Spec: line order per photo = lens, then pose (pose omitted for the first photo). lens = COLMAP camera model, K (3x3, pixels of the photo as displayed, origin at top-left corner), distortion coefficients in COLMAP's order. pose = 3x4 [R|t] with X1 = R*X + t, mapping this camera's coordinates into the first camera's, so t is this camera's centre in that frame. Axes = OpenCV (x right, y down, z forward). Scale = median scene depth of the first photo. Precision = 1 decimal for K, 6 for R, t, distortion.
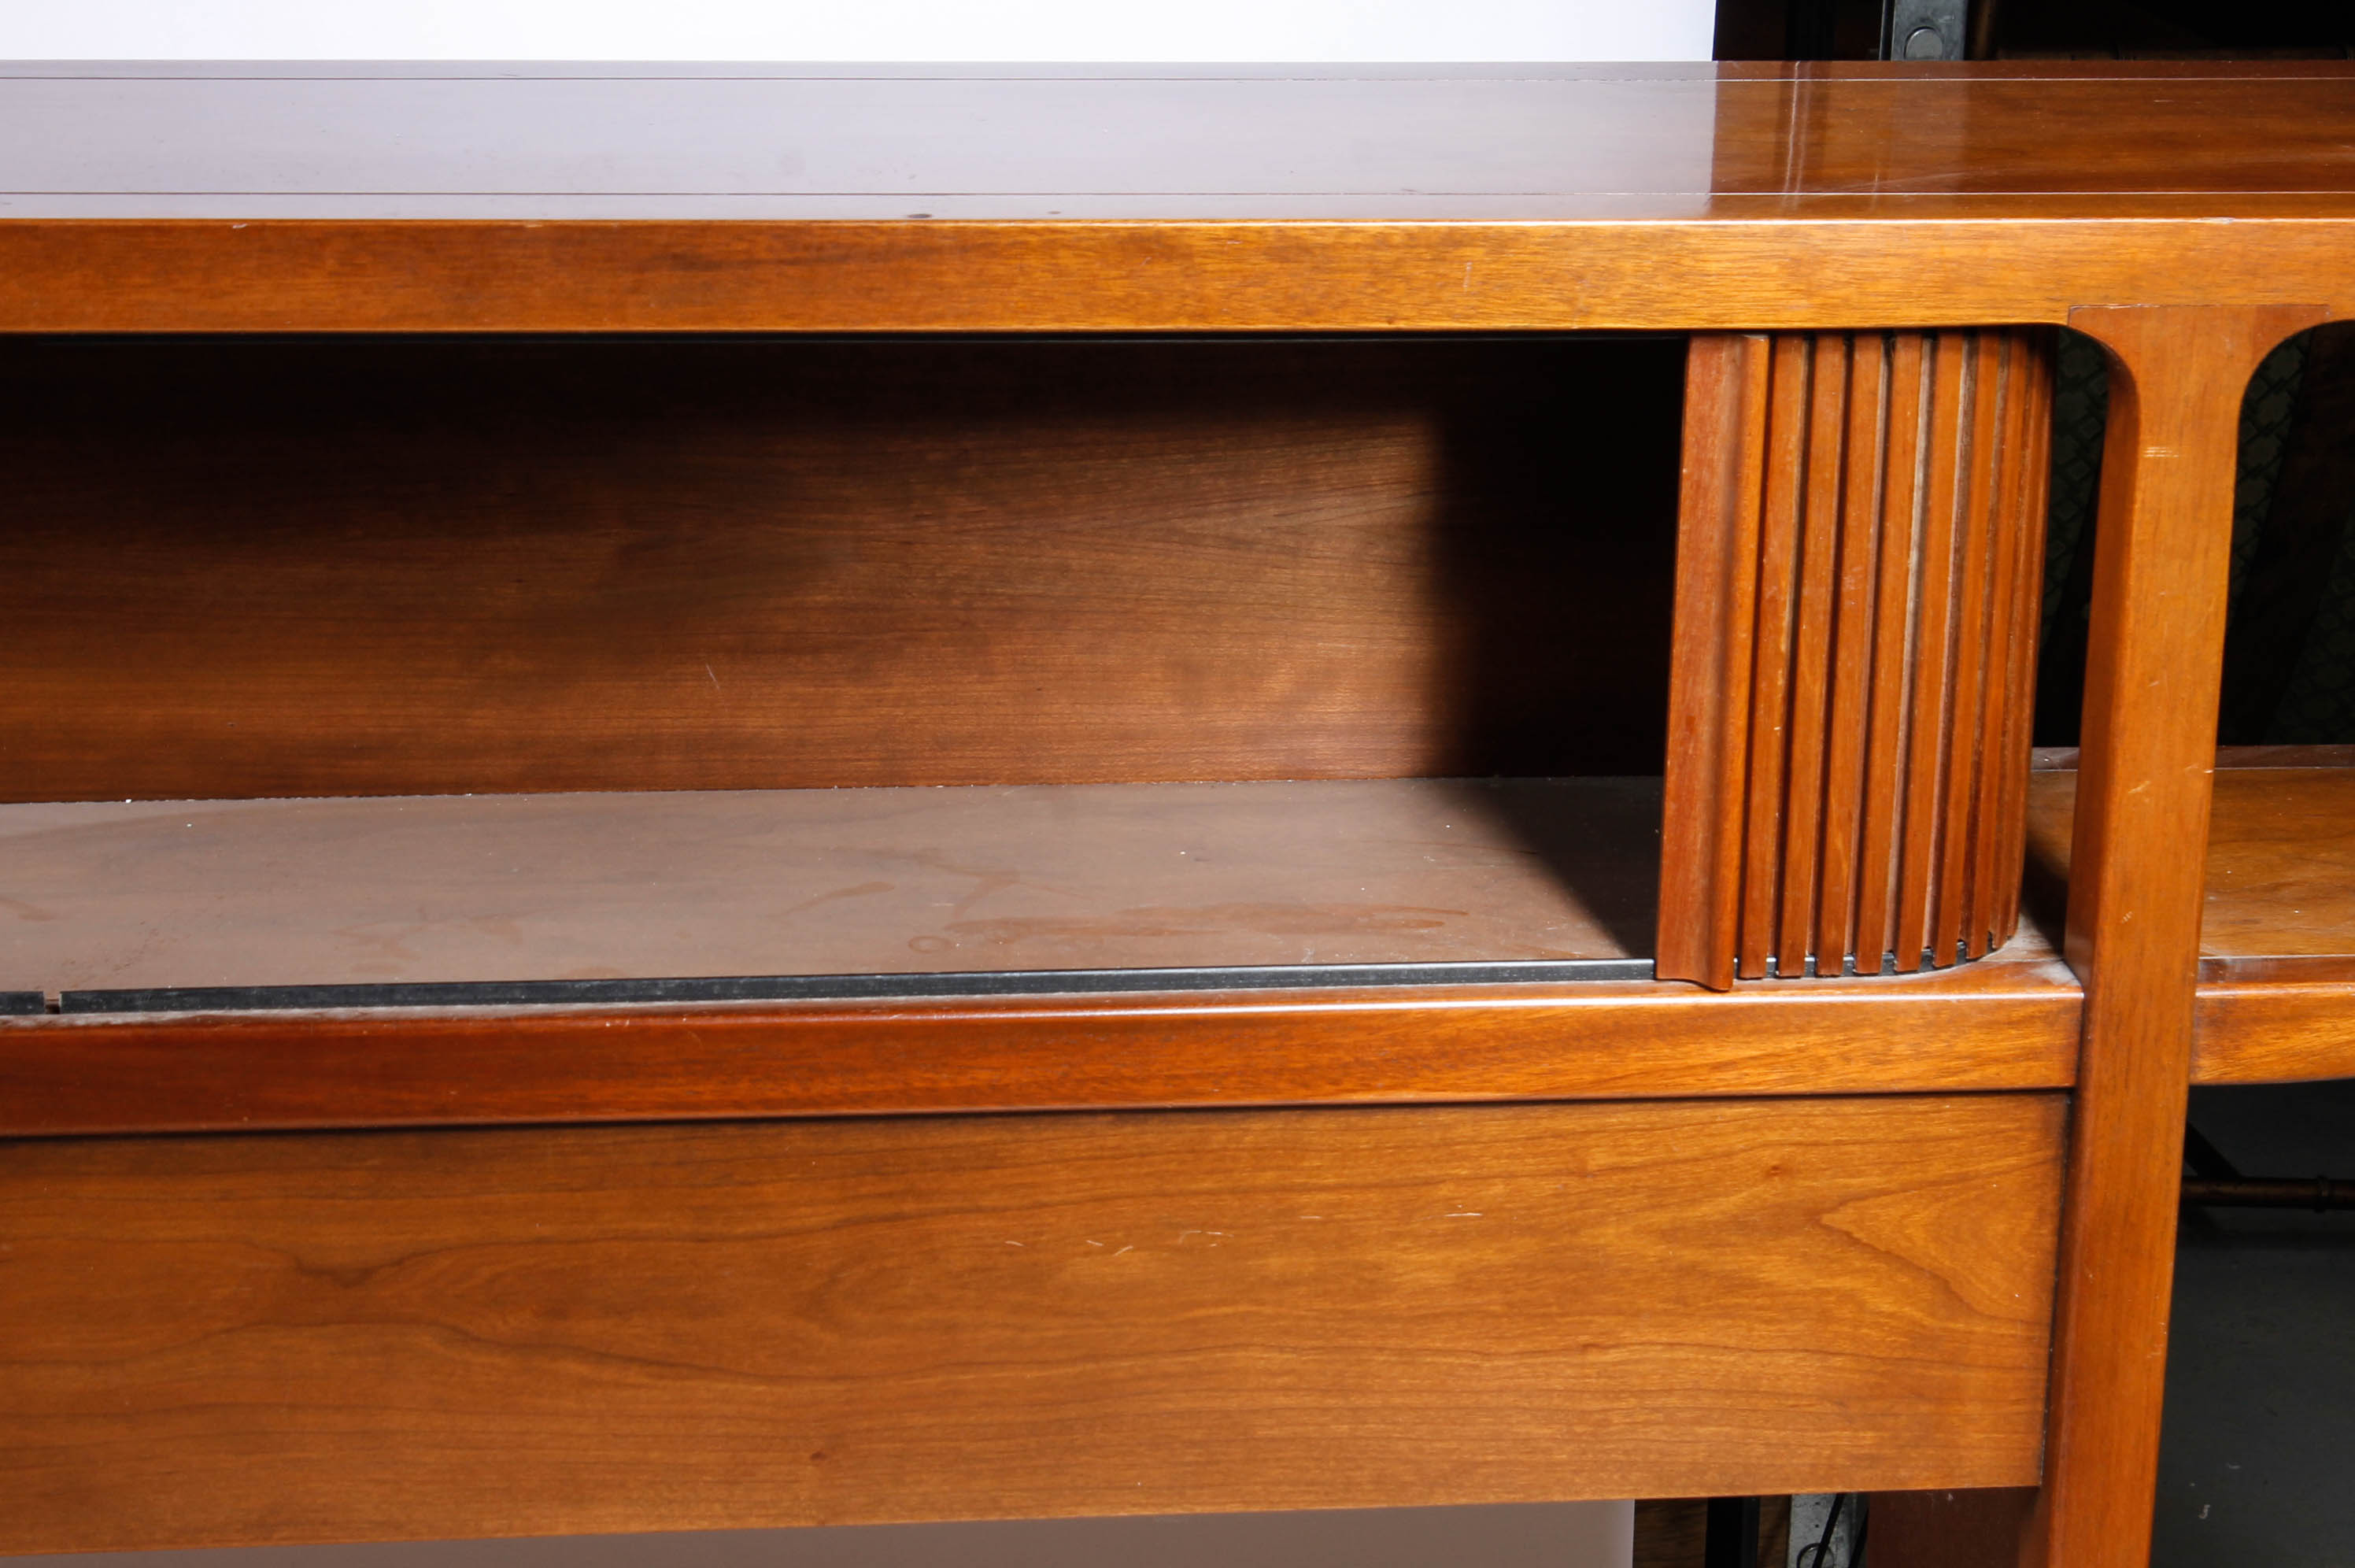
lens RADIAL K [[5741.3, 0, 1177.5], [0, 5741.3, 784.0], [0, 0, 1]] dist [0.049585, 0.406331]
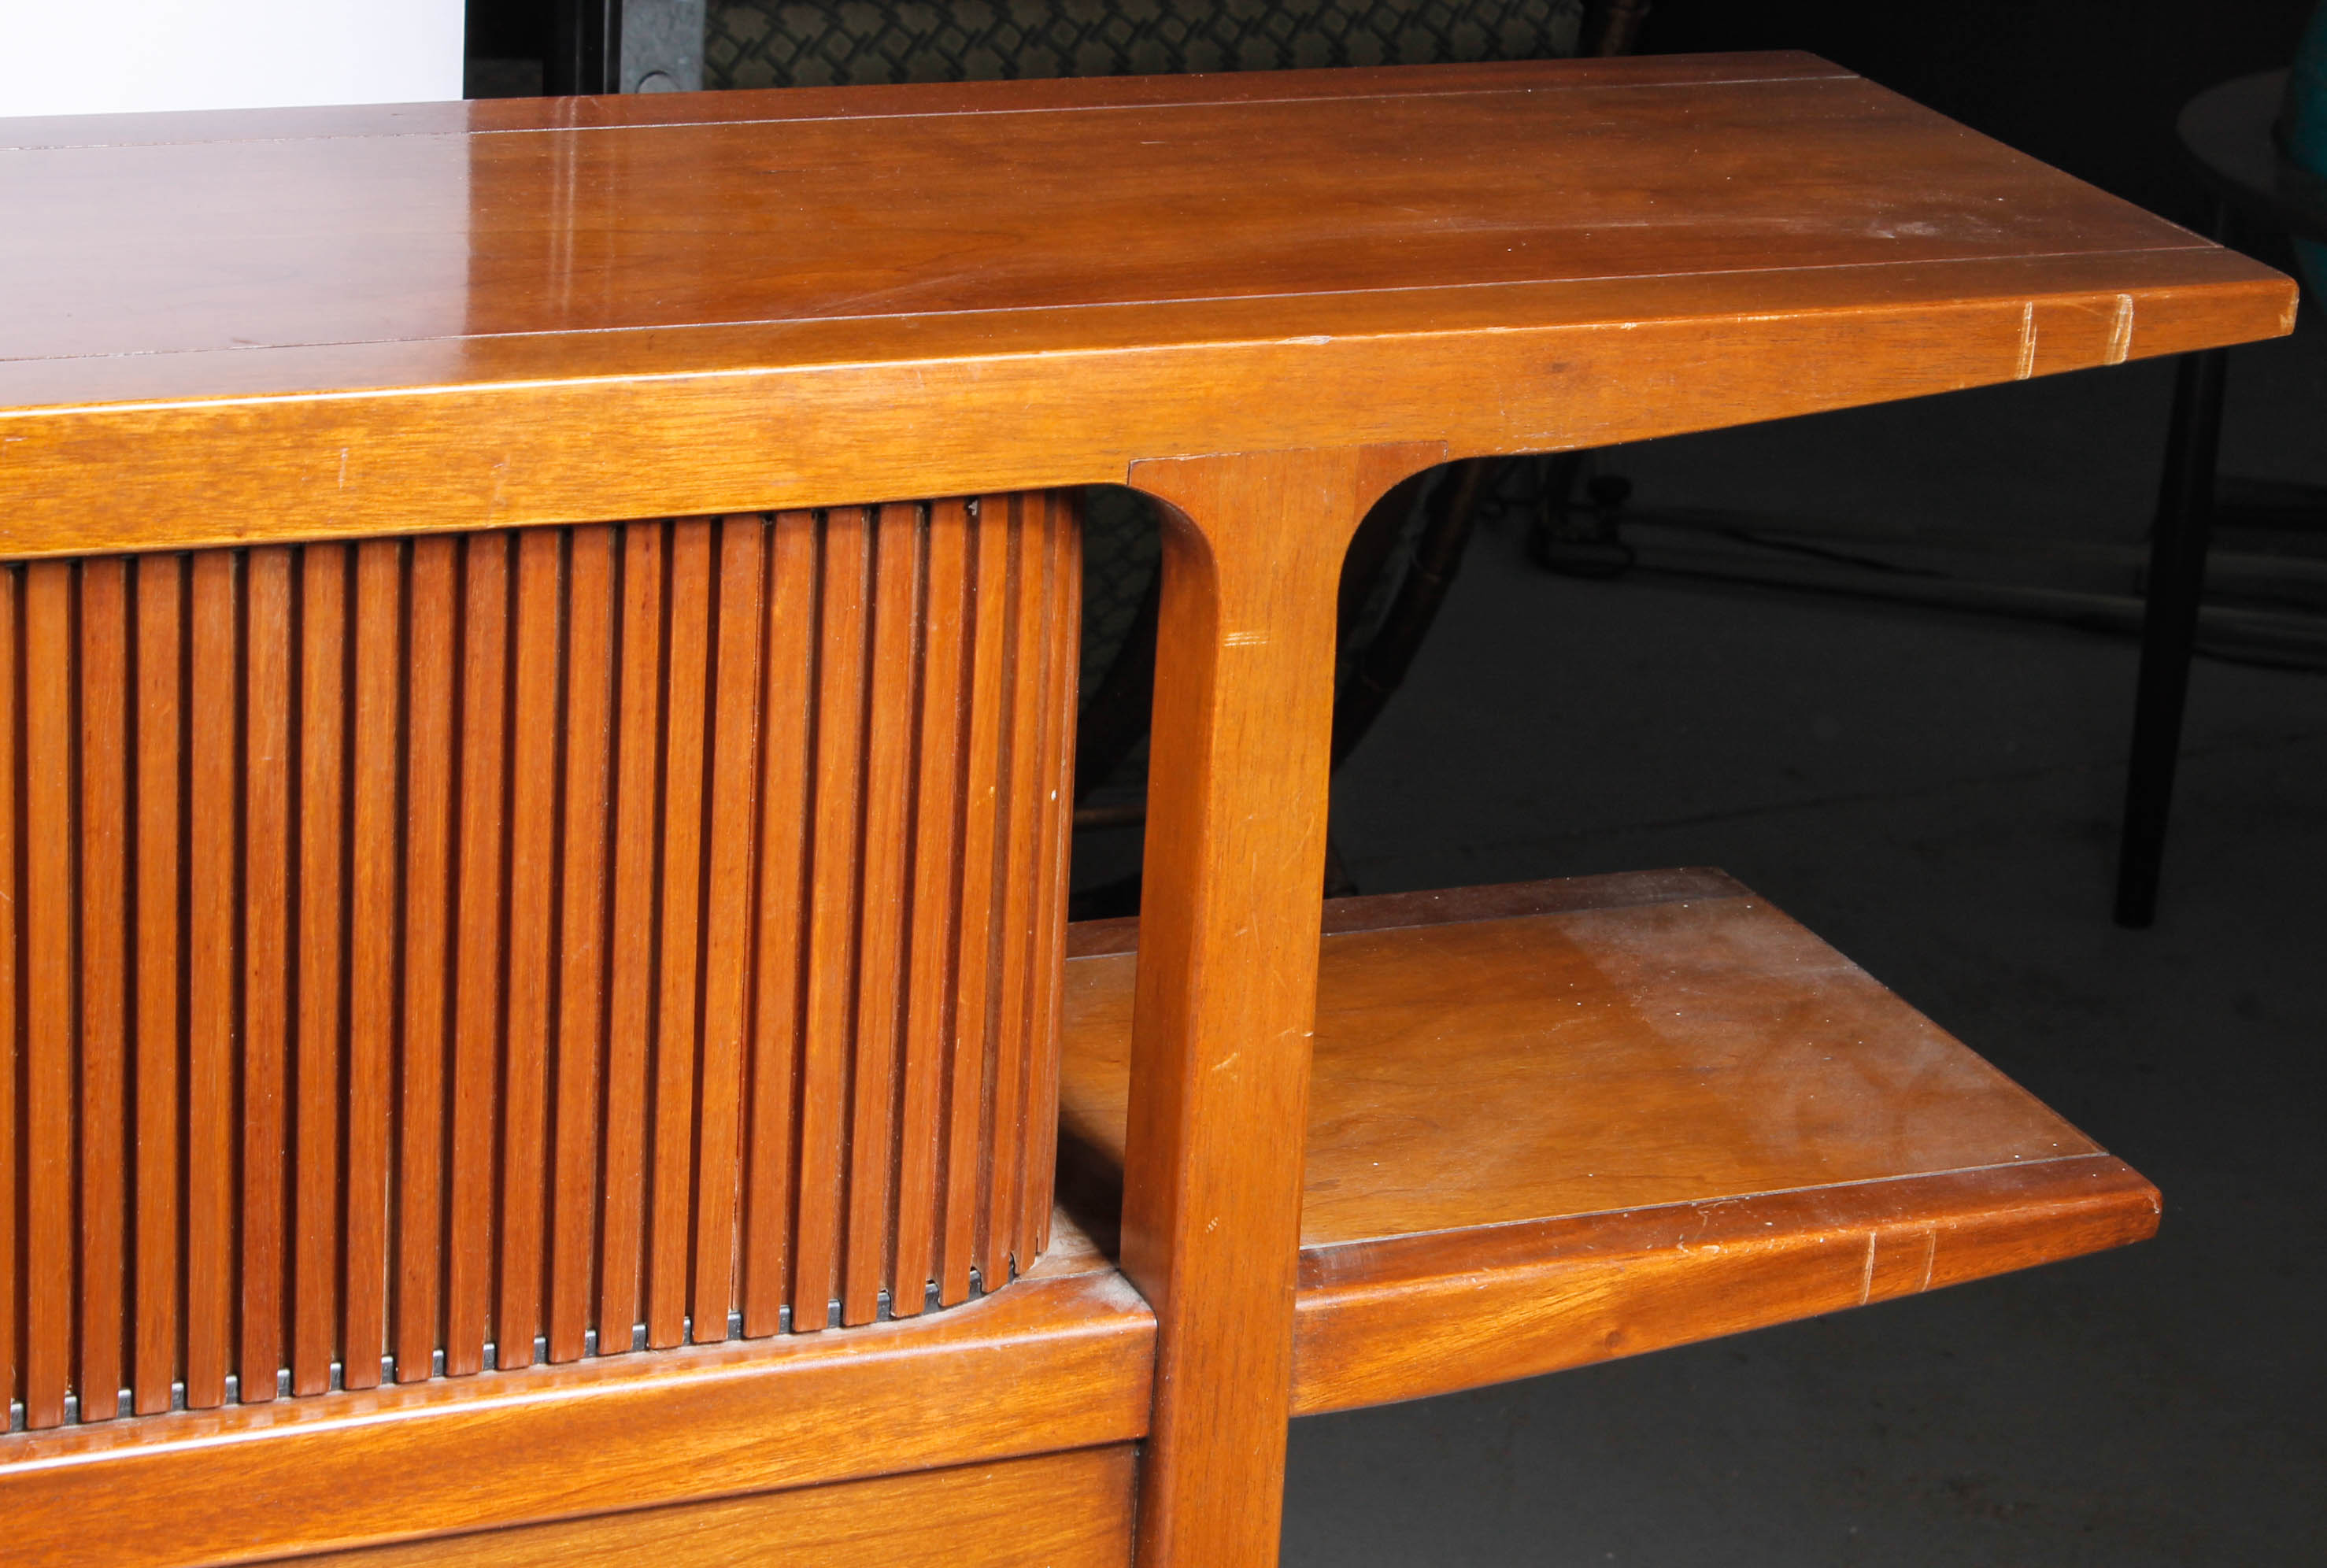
lens RADIAL K [[5755.7, 0, 1163.5], [0, 5755.7, 784.0], [0, 0, 1]] dist [0.106627, -0.037702]
pose [[0.963193, -0.063116, 0.261297, -0.040699], [0.051389, 0.997351, 0.051479, -0.076797], [-0.263854, -0.036157, 0.963885, 0.255831]]
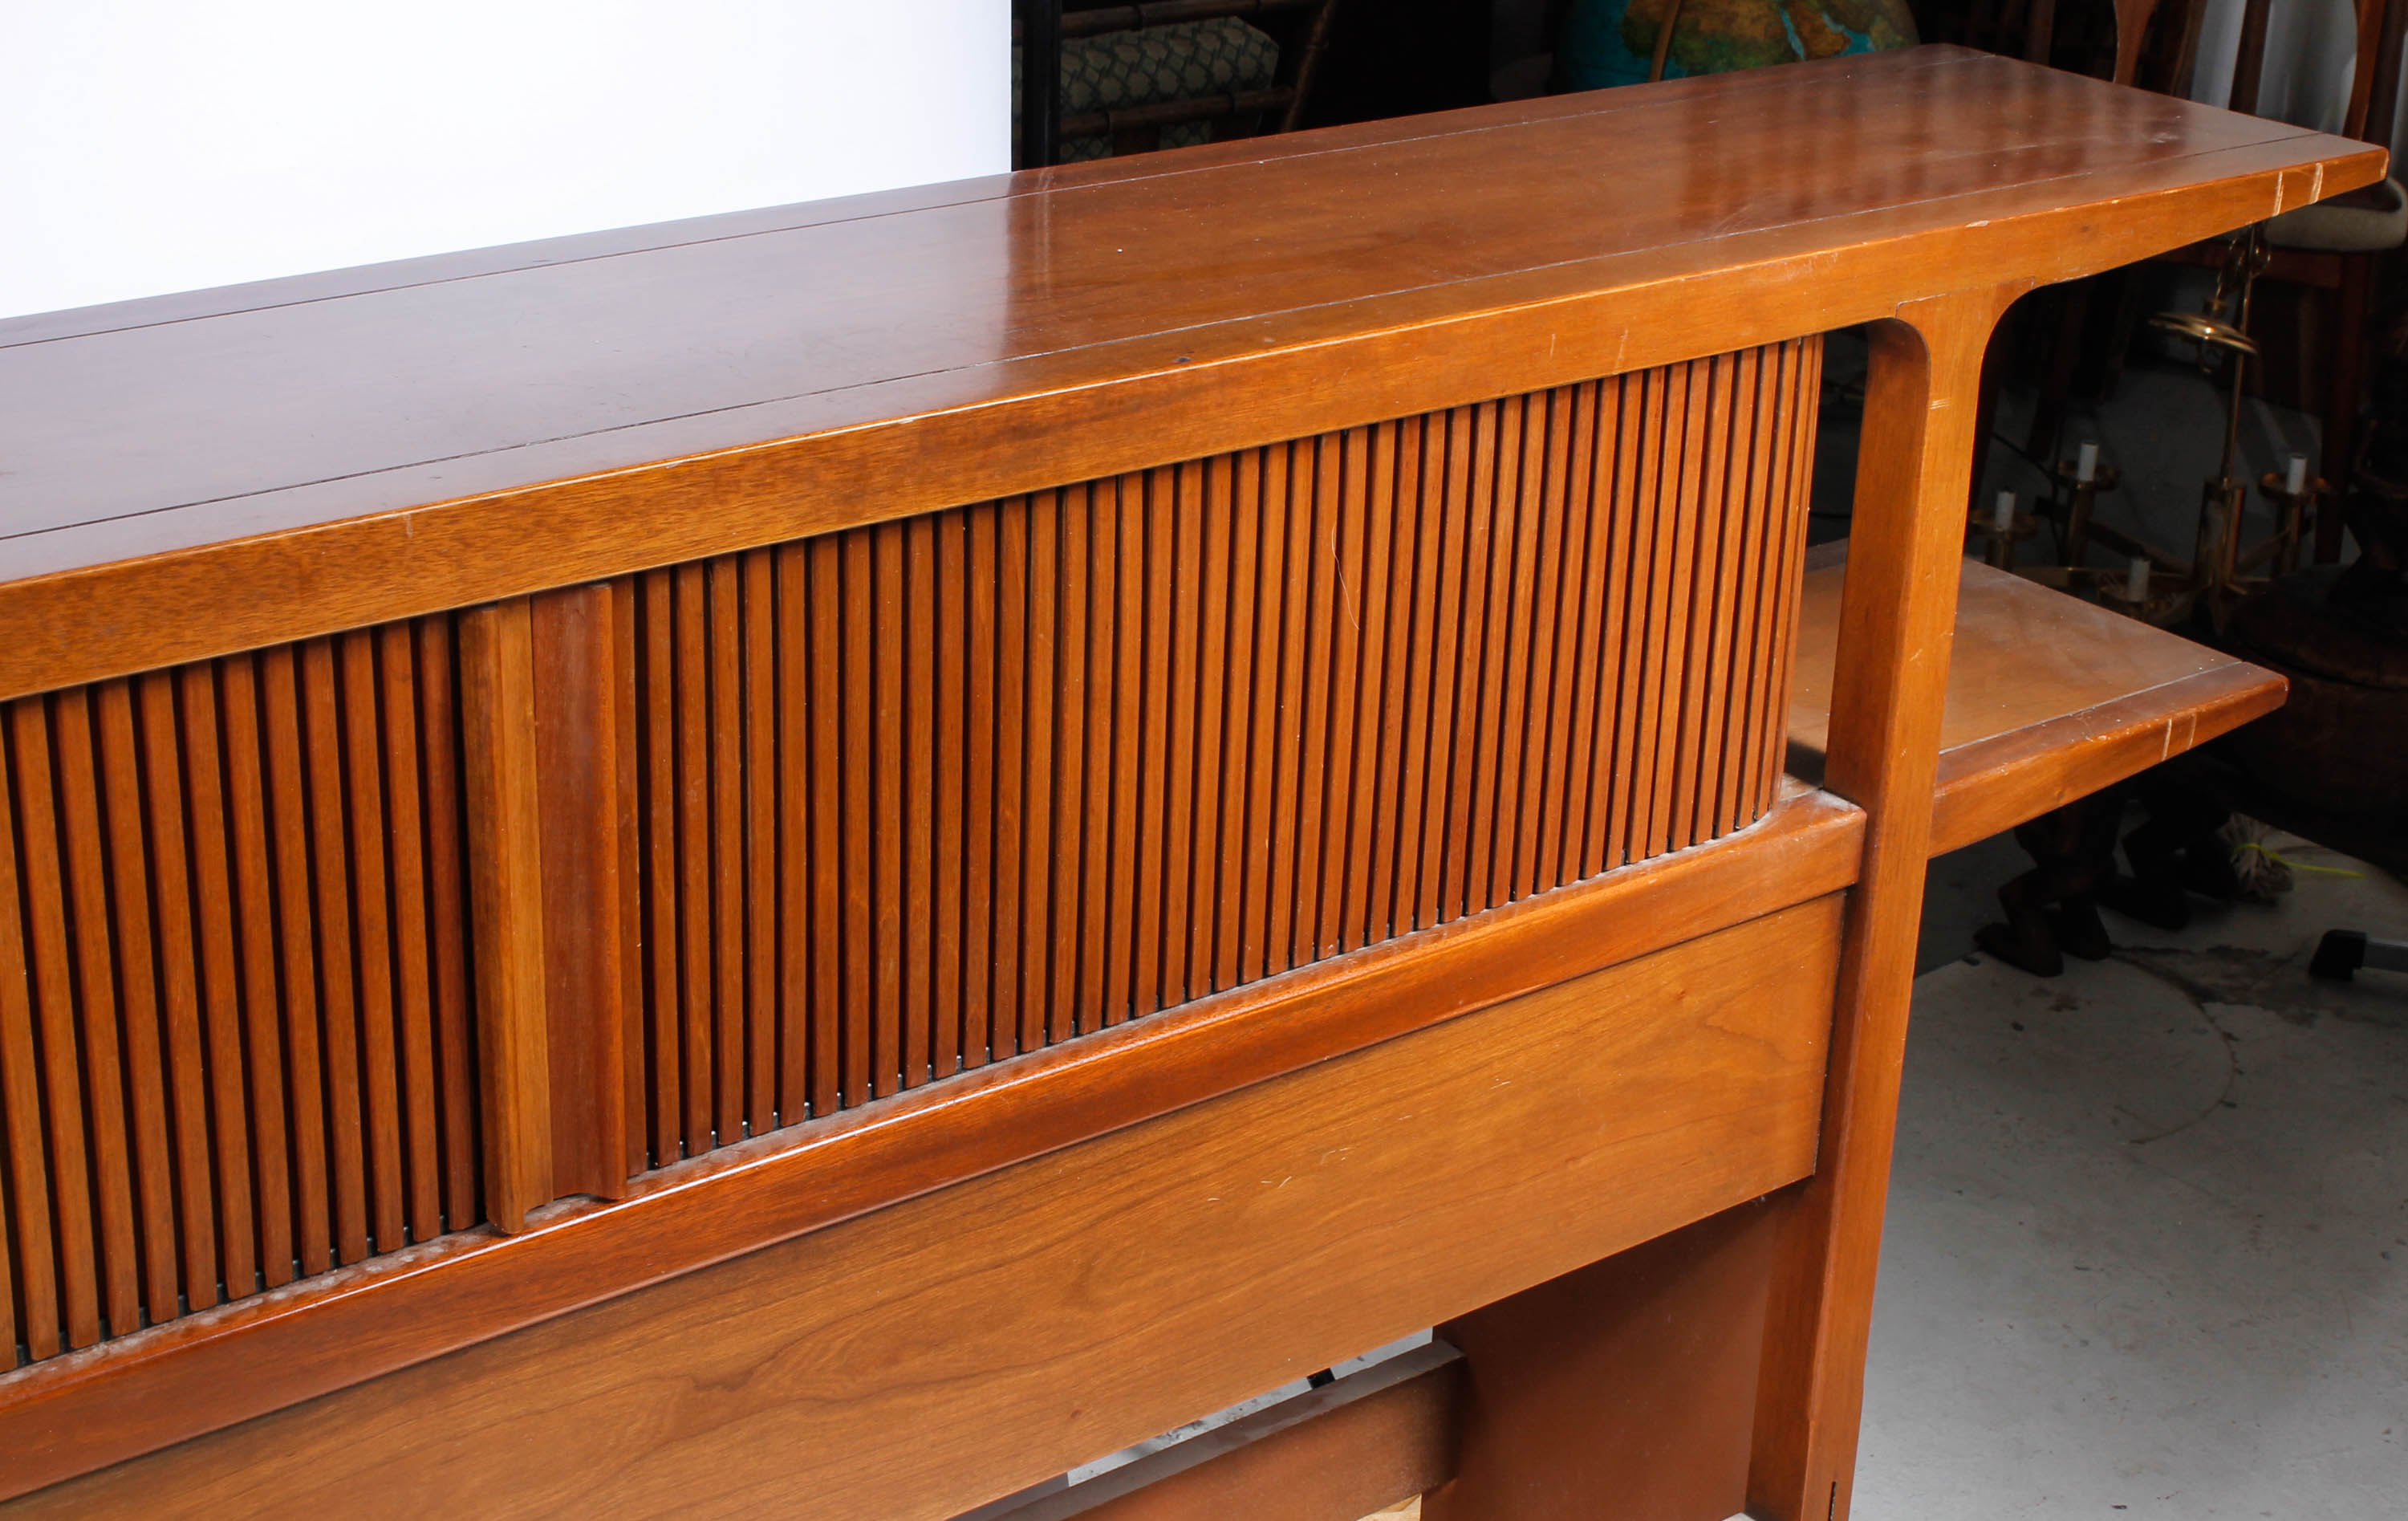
lens RADIAL K [[3664.0, 0, 1204.0], [0, 3664.0, 760.5], [0, 0, 1]] dist [-0.030253, 0.005746]
pose [[0.860494, -0.189082, 0.473074, -0.372178], [0.144381, 0.981015, 0.129478, -0.107474], [-0.488574, -0.043112, 0.871457, 0.347752]]
